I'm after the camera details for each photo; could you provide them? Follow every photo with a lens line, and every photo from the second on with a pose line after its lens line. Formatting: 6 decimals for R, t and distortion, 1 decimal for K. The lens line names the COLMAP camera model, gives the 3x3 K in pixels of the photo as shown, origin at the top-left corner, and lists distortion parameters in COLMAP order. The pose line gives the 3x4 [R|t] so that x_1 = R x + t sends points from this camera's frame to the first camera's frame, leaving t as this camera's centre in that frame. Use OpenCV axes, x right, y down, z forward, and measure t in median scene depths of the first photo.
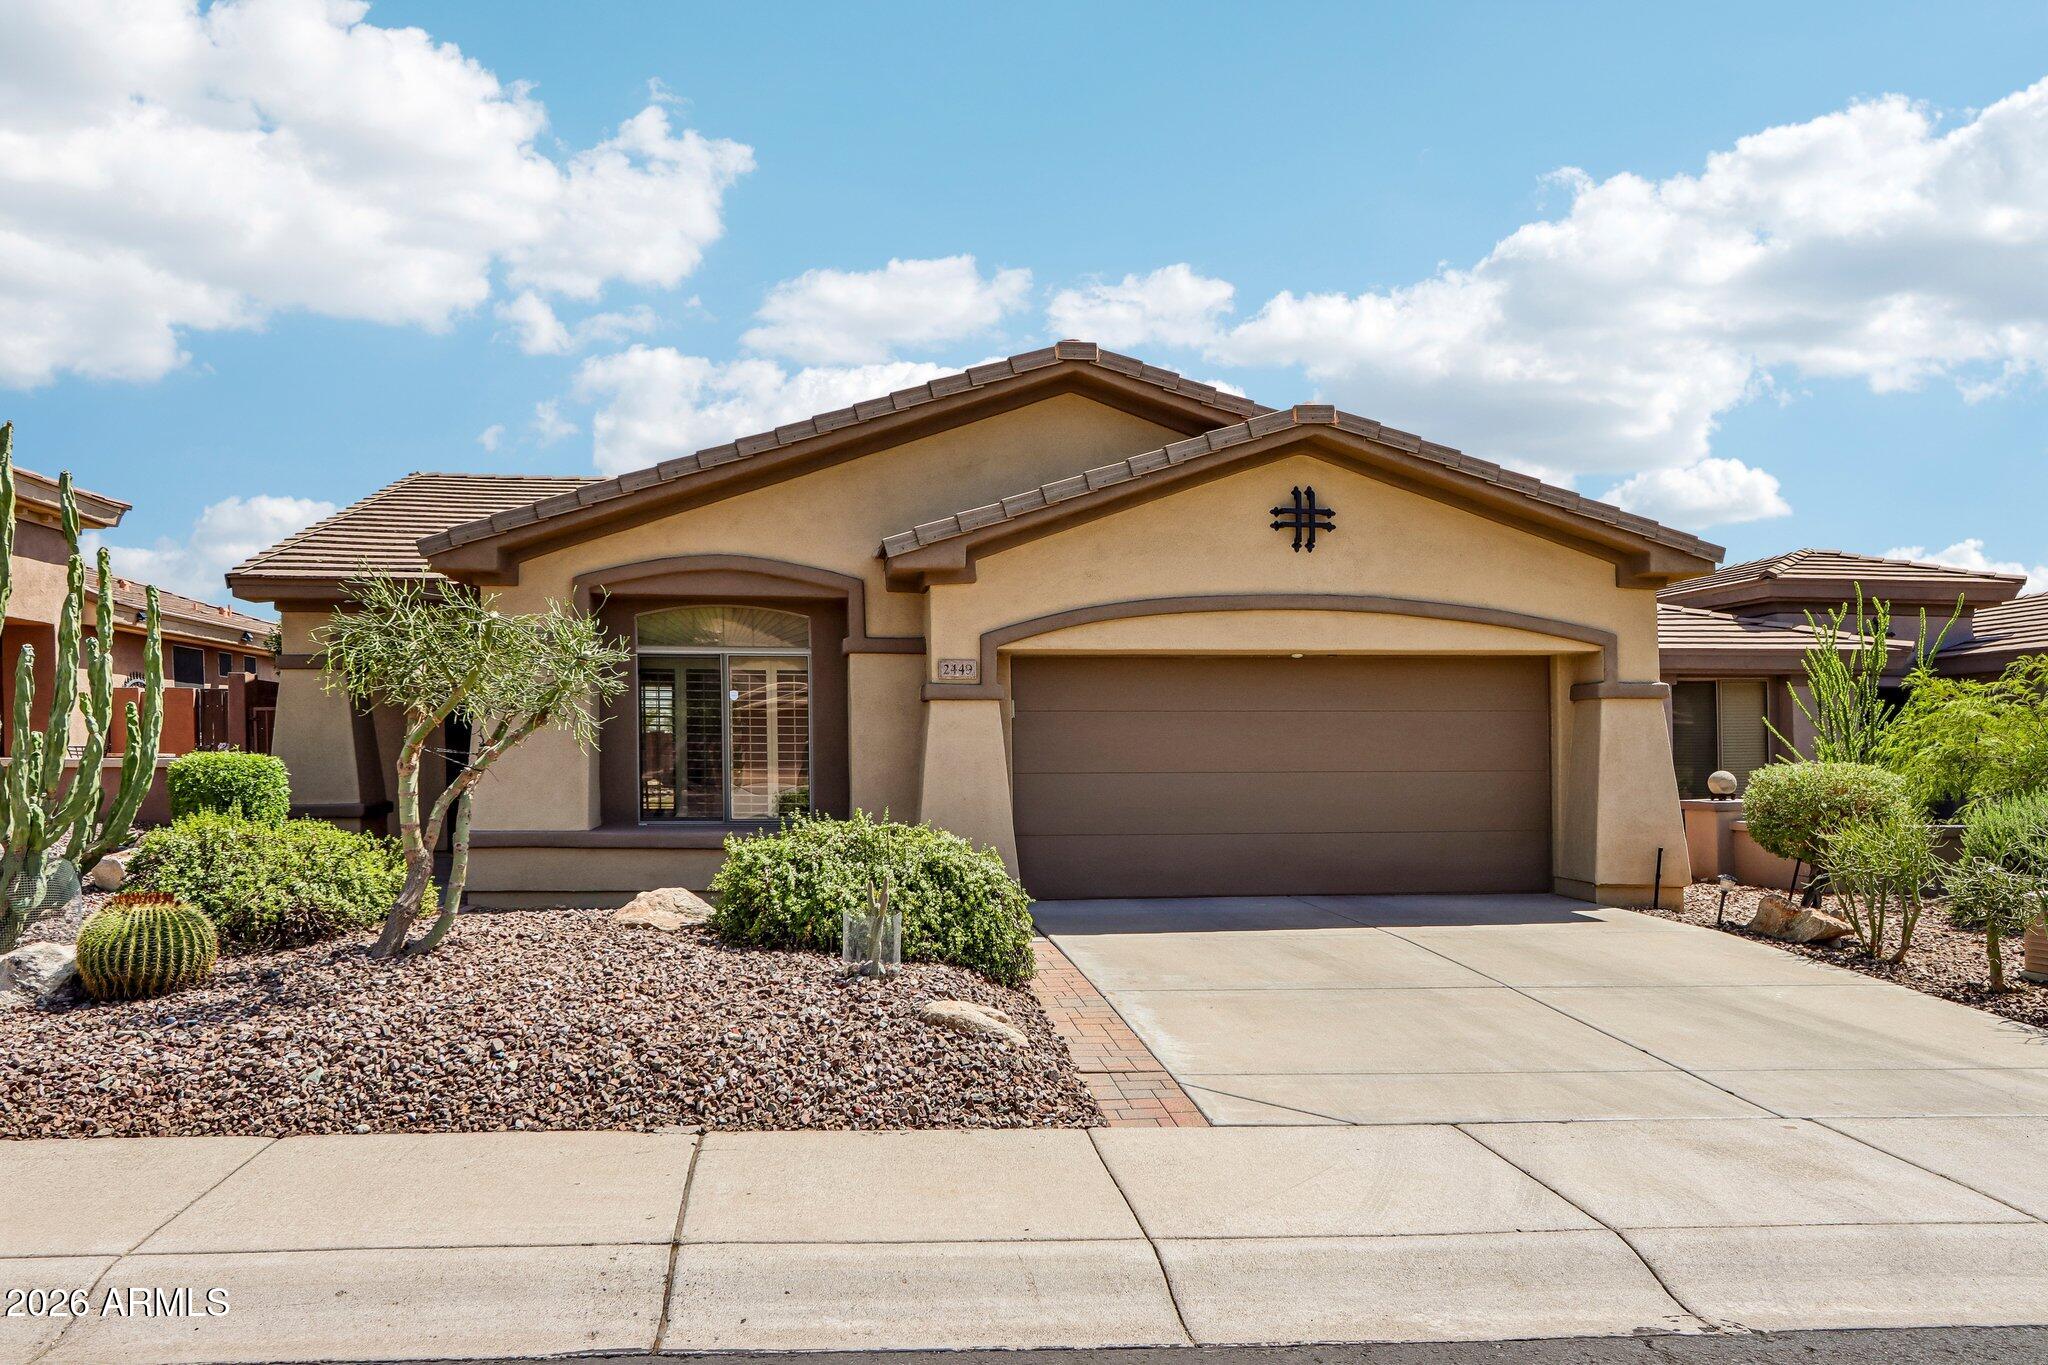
lens RADIAL K [[1540.1, 0, 1044.1], [0, 1540.1, 696.3], [0, 0, 1]] dist [-0.011812, 0.016662]
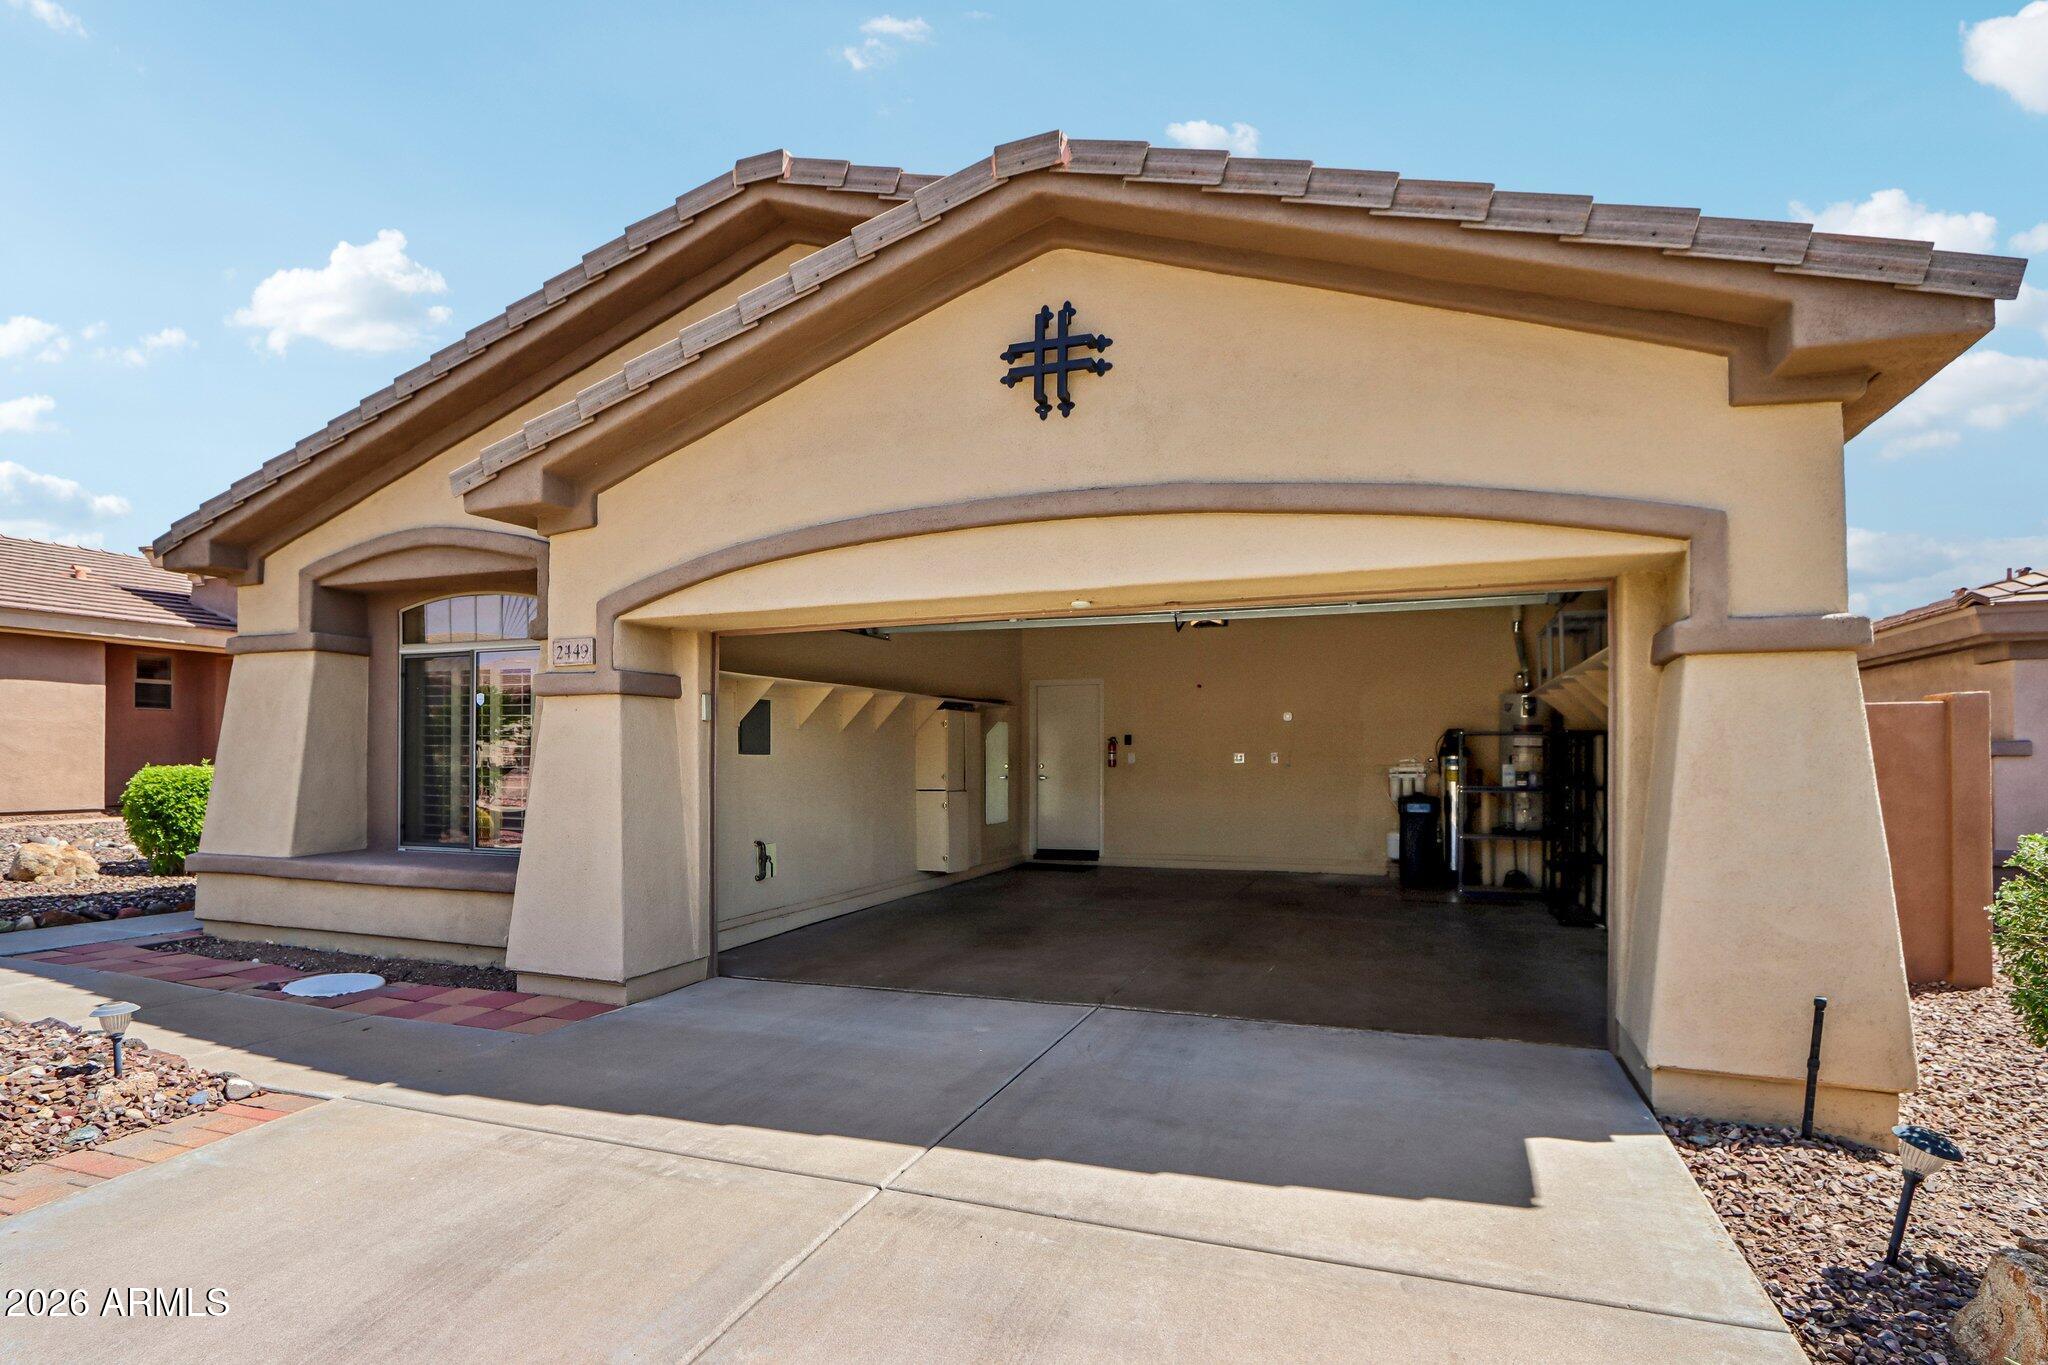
lens RADIAL K [[1106.2, 0, 1012.6], [0, 1106.2, 745.7], [0, 0, 1]] dist [-0.017173, 0.002198]
pose [[0.876607, -0.006140, -0.481167, 0.360123], [0.020339, 0.999498, 0.024299, 0.016786], [0.480776, -0.031087, 0.876292, 0.652092]]
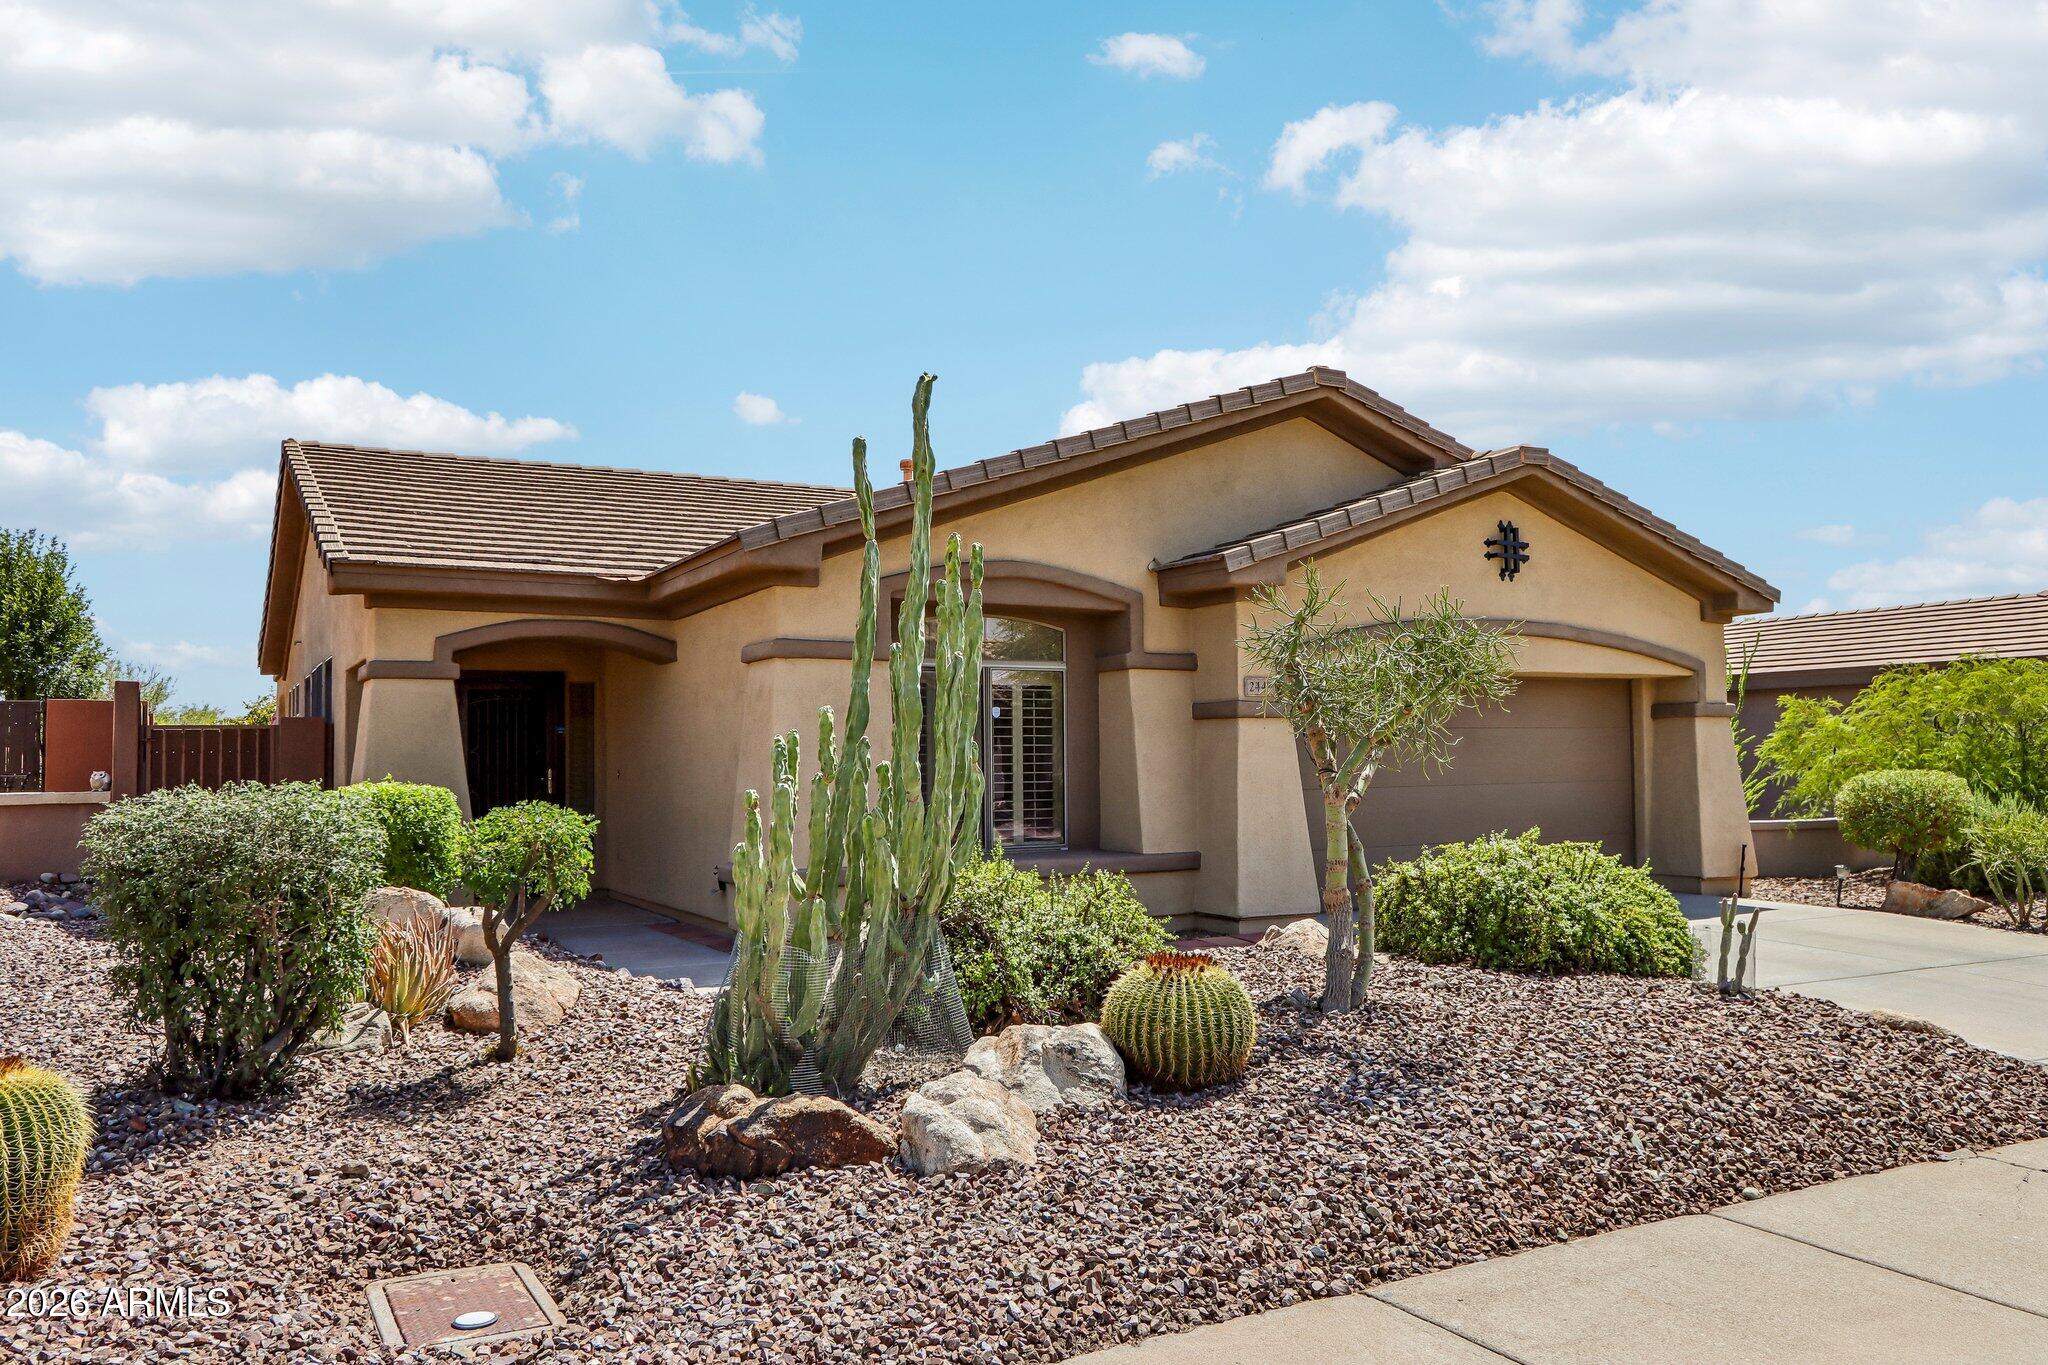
lens RADIAL K [[1540.1, 0, 1026.6], [0, 1540.1, 688.9], [0, 0, 1]] dist [-0.011812, 0.016662]
pose [[0.913977, 0.008753, 0.405672, -0.597704], [-0.001547, 0.999835, -0.018088, 0.002106], [-0.405763, 0.015905, 0.913840, 0.153336]]
